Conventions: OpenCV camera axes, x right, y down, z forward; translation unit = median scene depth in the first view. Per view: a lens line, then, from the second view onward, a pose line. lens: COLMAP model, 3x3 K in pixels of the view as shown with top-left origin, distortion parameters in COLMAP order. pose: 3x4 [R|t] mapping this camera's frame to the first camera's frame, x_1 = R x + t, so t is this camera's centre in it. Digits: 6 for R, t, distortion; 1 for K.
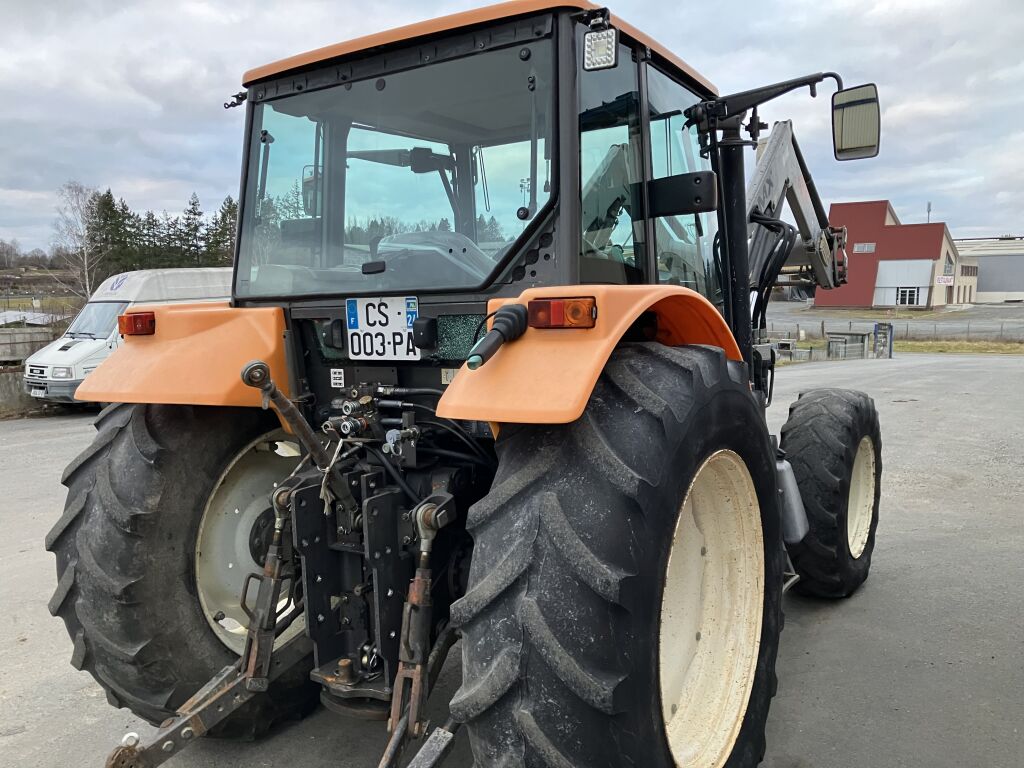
lens RADIAL K [[837.7, 0, 512.7], [0, 837.7, 392.9], [0, 0, 1]] dist [-0.000540, 0.001387]
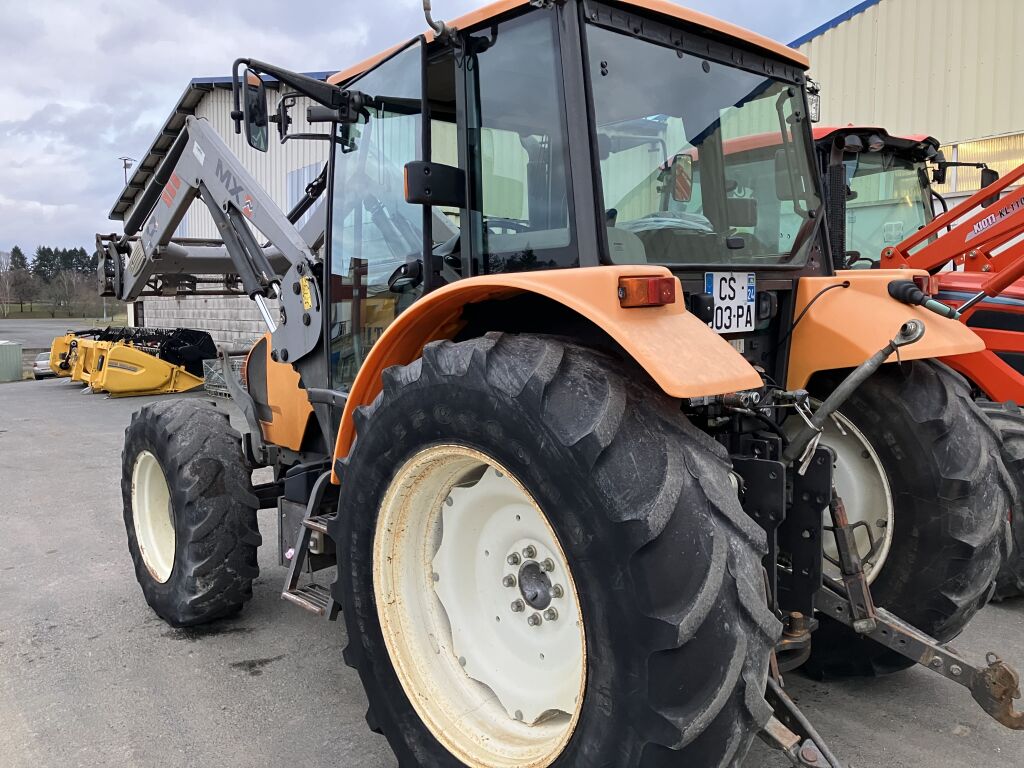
lens RADIAL K [[837.7, 0, 511.8], [0, 837.7, 377.9], [0, 0, 1]] dist [-0.000540, 0.001387]
pose [[0.274770, -0.067037, 0.959170, -1.236789], [0.116033, 0.992588, 0.036133, -0.052740], [-0.954483, 0.101367, 0.280511, 0.977258]]
